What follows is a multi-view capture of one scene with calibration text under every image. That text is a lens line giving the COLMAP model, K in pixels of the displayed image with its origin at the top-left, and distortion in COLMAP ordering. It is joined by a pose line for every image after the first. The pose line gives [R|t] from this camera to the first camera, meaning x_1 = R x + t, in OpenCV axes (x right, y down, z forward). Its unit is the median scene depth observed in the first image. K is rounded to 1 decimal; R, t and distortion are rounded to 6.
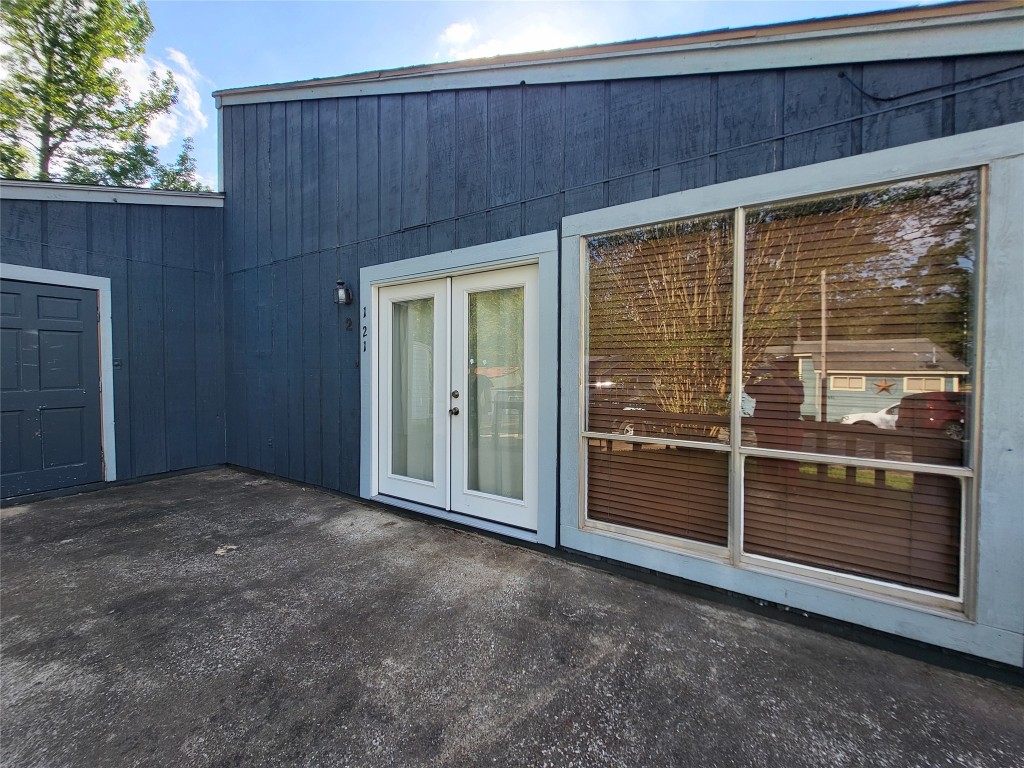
lens RADIAL K [[400.7, 0, 517.1], [0, 400.7, 377.0], [0, 0, 1]] dist [0.013911, -0.003555]
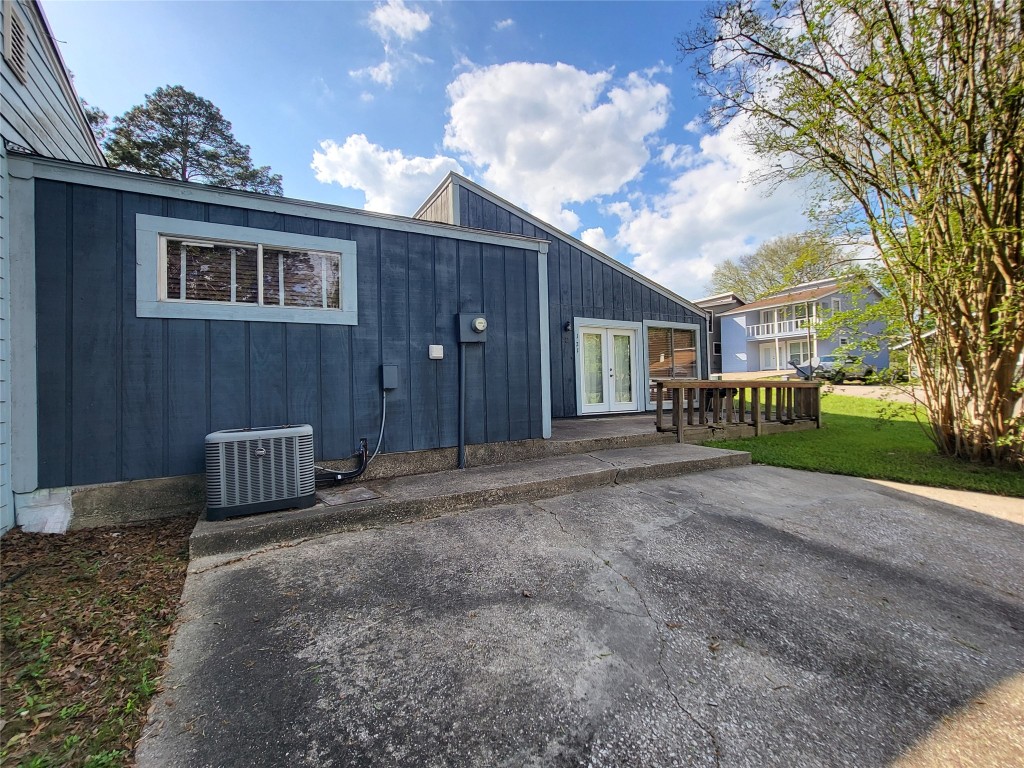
lens RADIAL K [[400.7, 0, 517.1], [0, 400.7, 377.0], [0, 0, 1]] dist [0.013911, -0.003555]
pose [[0.504596, 0.013664, 0.863247, -2.958146], [0.052684, 0.997524, -0.046585, 0.194268], [-0.861747, 0.068986, 0.502627, 0.149959]]
